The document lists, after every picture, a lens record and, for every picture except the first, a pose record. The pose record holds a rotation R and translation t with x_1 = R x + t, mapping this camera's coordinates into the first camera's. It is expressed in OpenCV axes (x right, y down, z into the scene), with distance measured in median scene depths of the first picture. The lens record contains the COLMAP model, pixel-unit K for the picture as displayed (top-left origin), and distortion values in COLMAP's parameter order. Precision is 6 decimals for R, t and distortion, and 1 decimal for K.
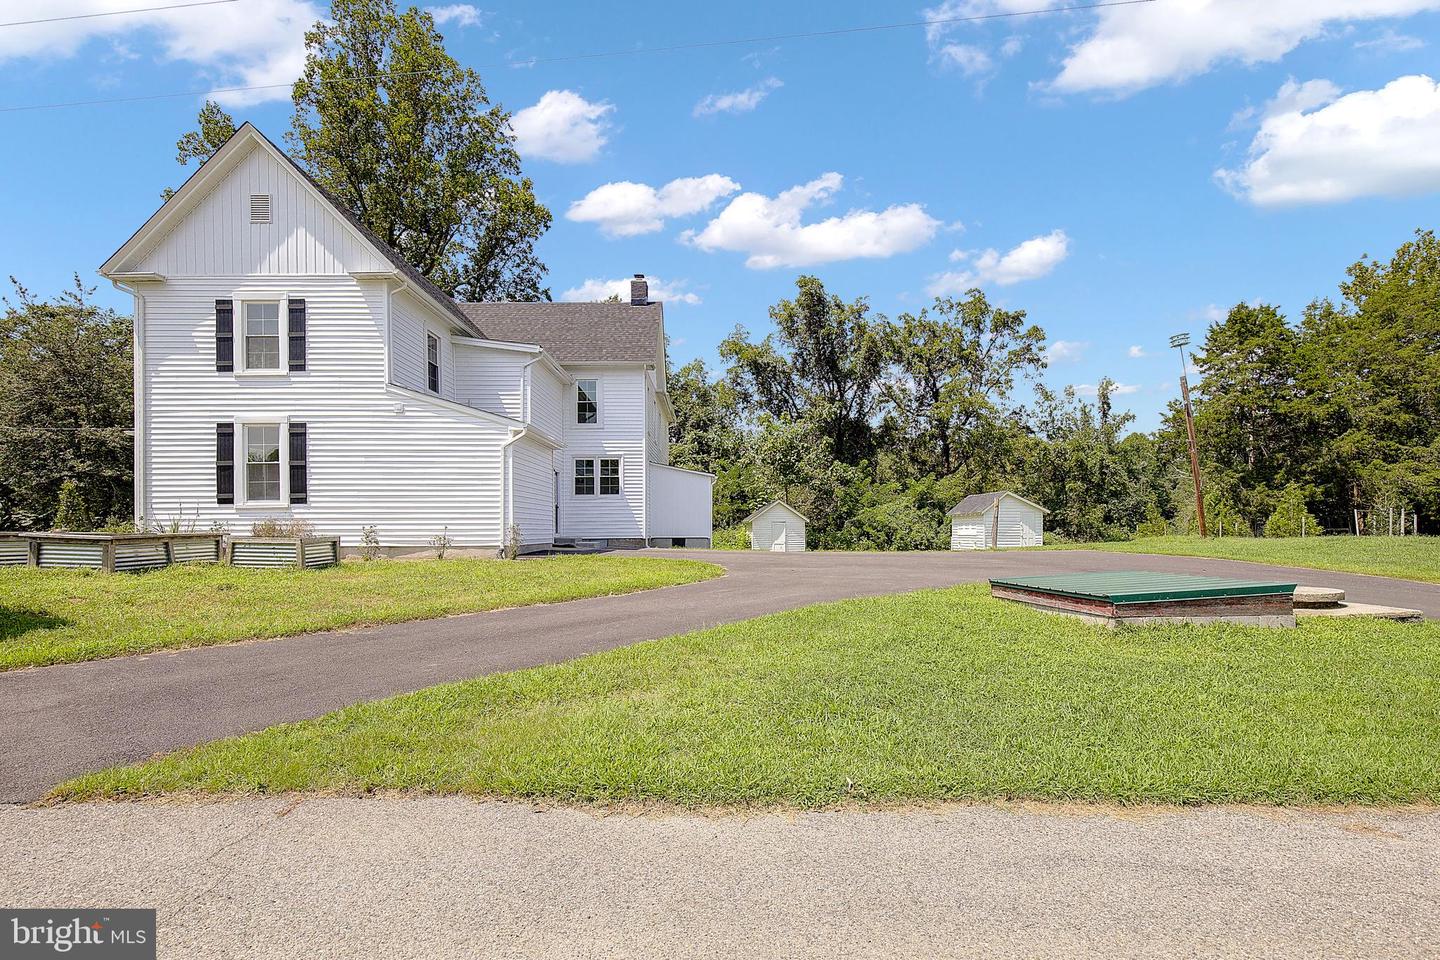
lens RADIAL K [[700.1, 0, 717.1], [0, 700.1, 514.0], [0, 0, 1]] dist [0.002462, 0.000237]
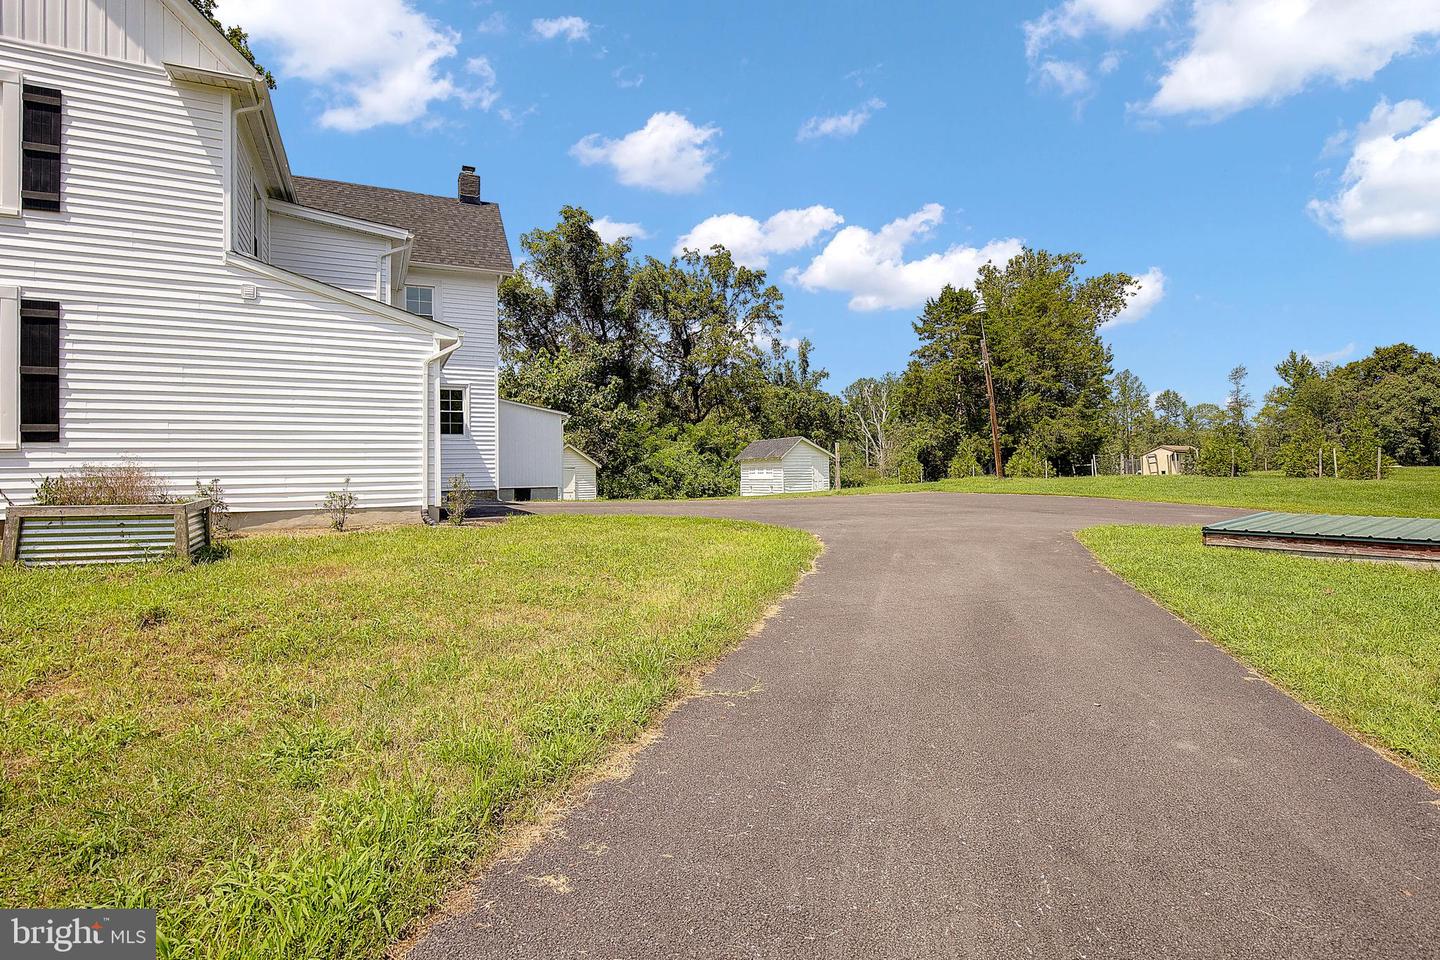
lens RADIAL K [[696.4, 0, 719.5], [0, 696.4, 444.6], [0, 0, 1]] dist [-0.019711, 0.000482]
pose [[0.895918, 0.007525, 0.444156, -0.134895], [0.001675, 0.999792, -0.020316, -0.000140], [-0.444216, 0.018946, 0.895719, 0.099484]]
